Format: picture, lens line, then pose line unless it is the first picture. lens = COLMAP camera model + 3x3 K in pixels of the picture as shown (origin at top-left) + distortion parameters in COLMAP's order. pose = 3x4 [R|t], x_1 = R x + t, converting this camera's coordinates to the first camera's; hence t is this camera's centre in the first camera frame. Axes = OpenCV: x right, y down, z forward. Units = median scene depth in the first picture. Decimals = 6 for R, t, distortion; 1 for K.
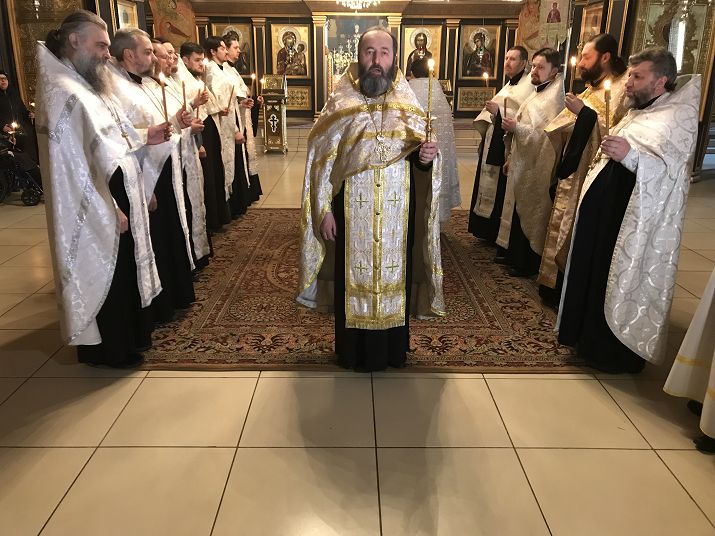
lens RADIAL K [[586.9, 0, 355.5], [0, 586.9, 265.3], [0, 0, 1]] dist [-0.000264, 0.004012]
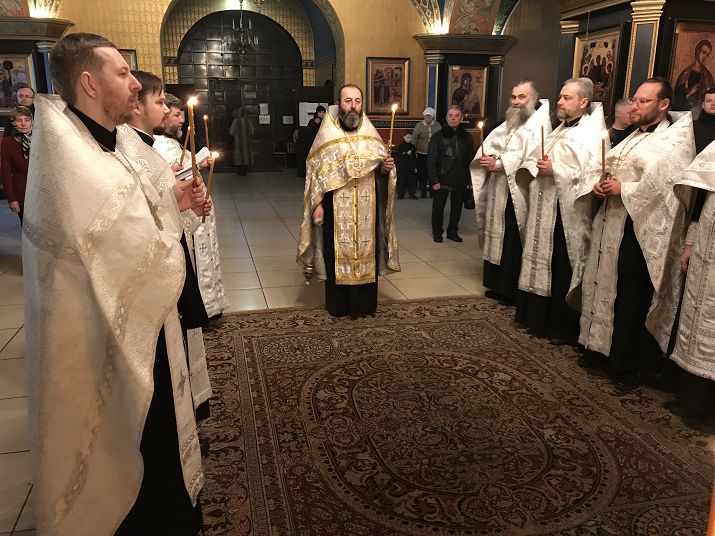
lens RADIAL K [[586.9, 0, 356.0], [0, 586.9, 268.0], [0, 0, 1]] dist [-0.000264, 0.004012]
pose [[-0.972175, 0.047992, -0.229286, 0.227762], [-0.083859, 0.842624, 0.531933, -0.486270], [0.218730, 0.536360, -0.815154, 1.489422]]
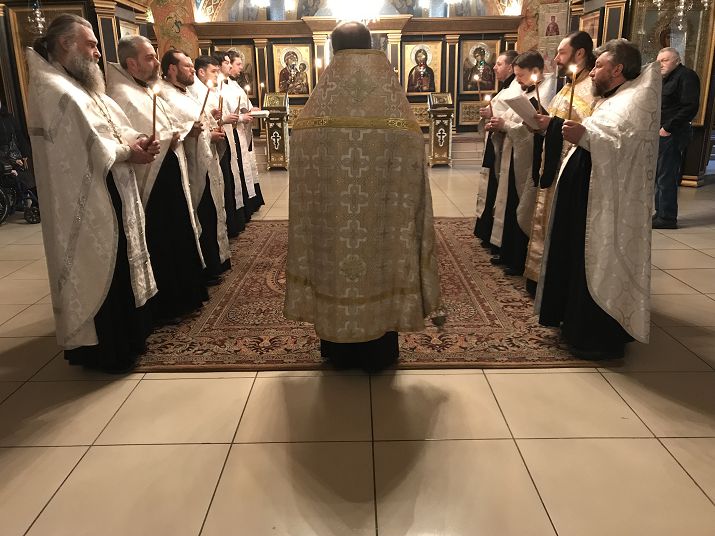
lens RADIAL K [[586.9, 0, 357.2], [0, 586.9, 267.7], [0, 0, 1]] dist [-0.000264, 0.004012]
pose [[0.999694, -0.022397, -0.010526, 0.013473], [0.022061, 0.999275, -0.031027, 0.026919], [0.011213, 0.030785, 0.999463, 0.004900]]
